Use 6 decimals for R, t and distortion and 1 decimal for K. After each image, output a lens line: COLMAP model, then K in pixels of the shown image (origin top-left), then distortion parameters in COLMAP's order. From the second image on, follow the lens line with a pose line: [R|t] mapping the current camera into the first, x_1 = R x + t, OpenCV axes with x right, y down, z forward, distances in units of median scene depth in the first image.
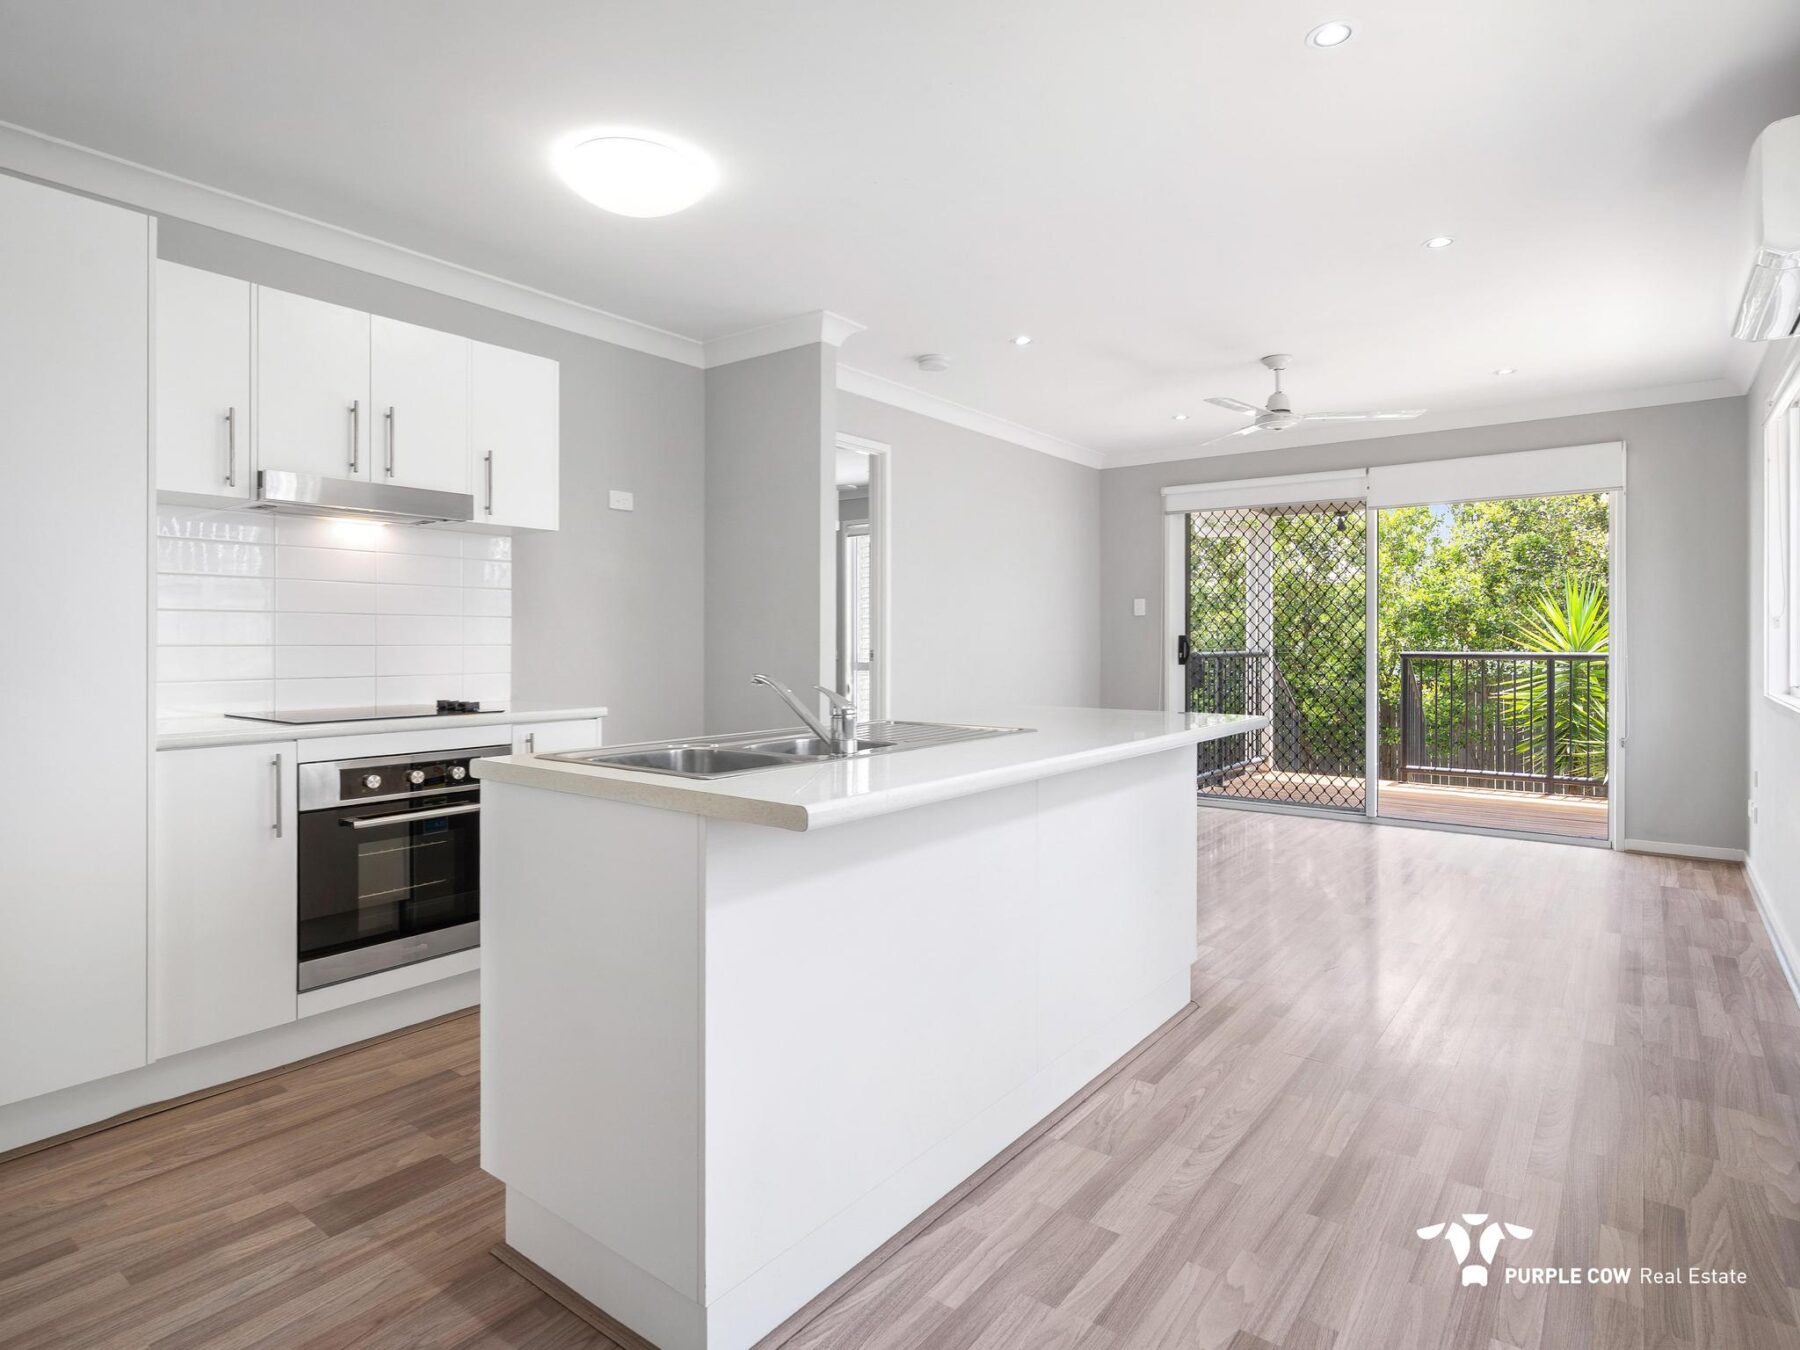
lens RADIAL K [[979.6, 0, 900.0], [0, 979.6, 675.0], [0, 0, 1]] dist [0.001002, -0.000036]
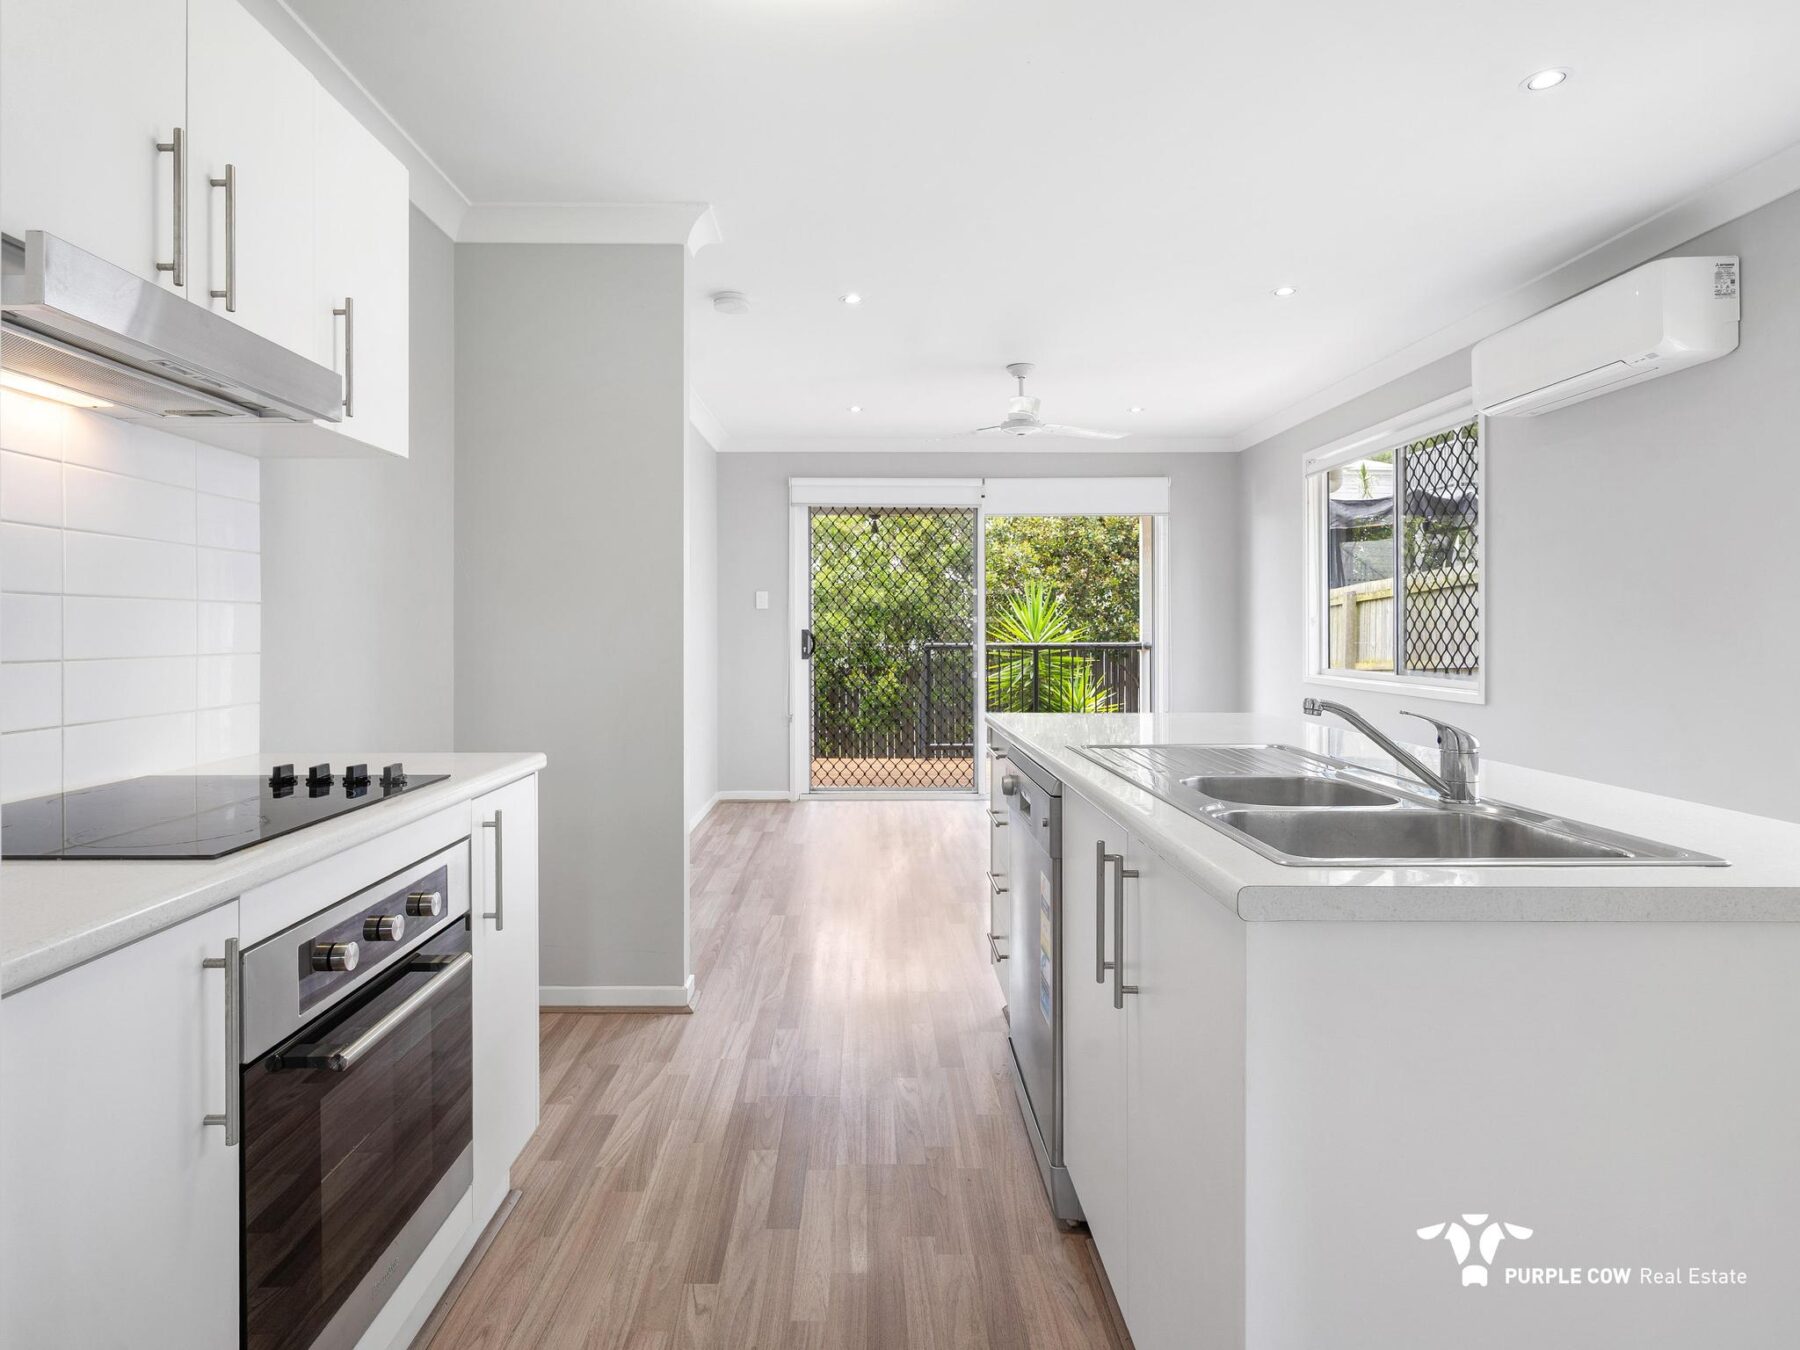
lens RADIAL K [[960.7, 0, 894.5], [0, 960.7, 642.6], [0, 0, 1]] dist [0.001616, 0.000356]
pose [[0.786938, -0.011001, 0.616934, -0.332079], [0.026653, 0.999514, -0.016176, -0.013334], [-0.616456, 0.029173, 0.786848, 0.258424]]
